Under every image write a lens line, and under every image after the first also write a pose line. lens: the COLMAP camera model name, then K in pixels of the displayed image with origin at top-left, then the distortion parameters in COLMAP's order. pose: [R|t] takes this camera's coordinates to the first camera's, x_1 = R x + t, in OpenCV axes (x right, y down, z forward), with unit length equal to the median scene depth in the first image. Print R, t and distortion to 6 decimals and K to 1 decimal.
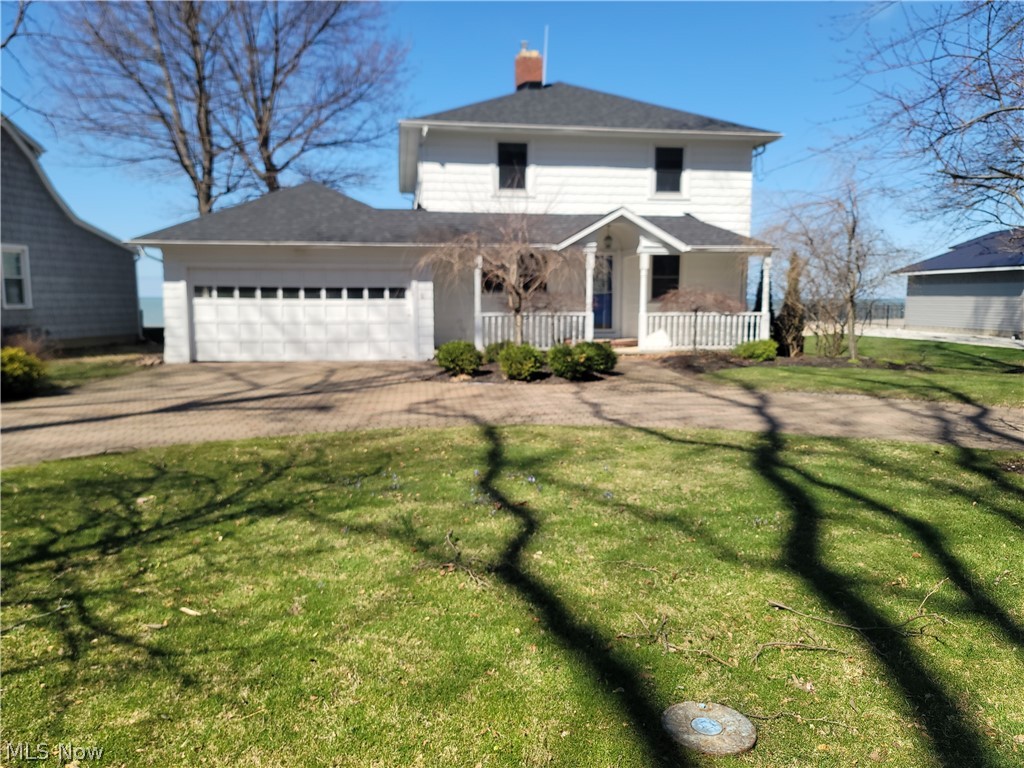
lens RADIAL K [[743.9, 0, 512.0], [0, 743.9, 384.0], [0, 0, 1]] dist [0.060457, -0.064871]
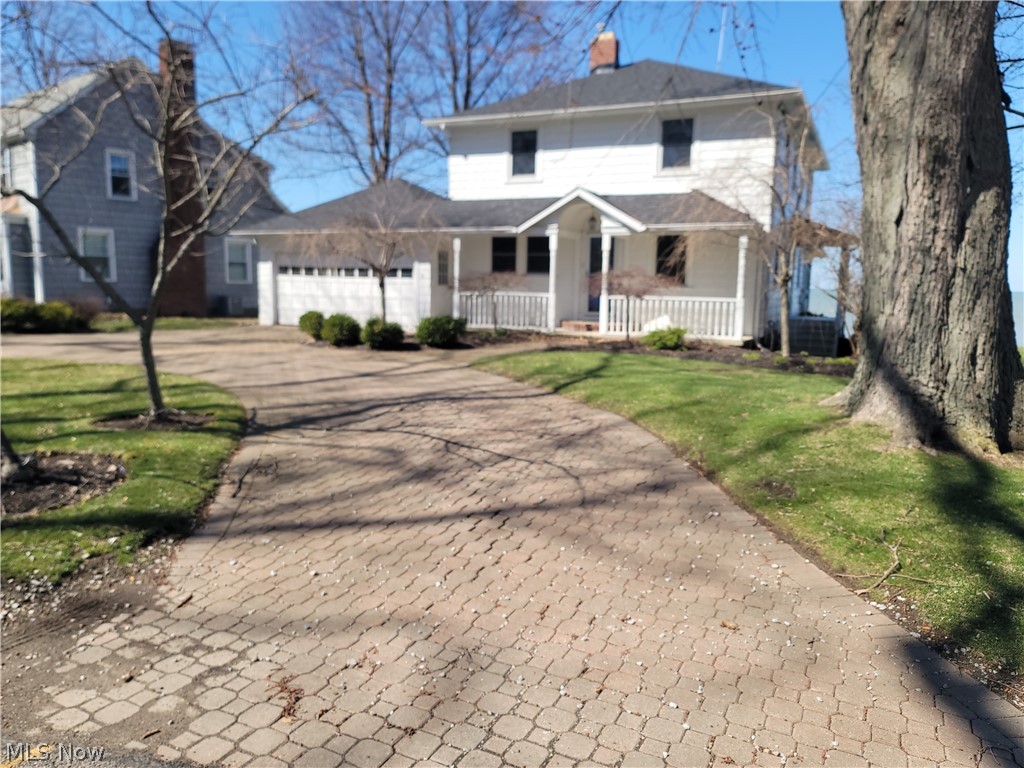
lens RADIAL K [[743.9, 0, 512.0], [0, 743.9, 384.0], [0, 0, 1]] dist [0.060457, -0.064871]
pose [[0.838633, 0.089614, -0.537274, 0.614873], [-0.078458, 0.995961, 0.043654, -0.013518], [0.539016, 0.005544, 0.842277, 0.115656]]
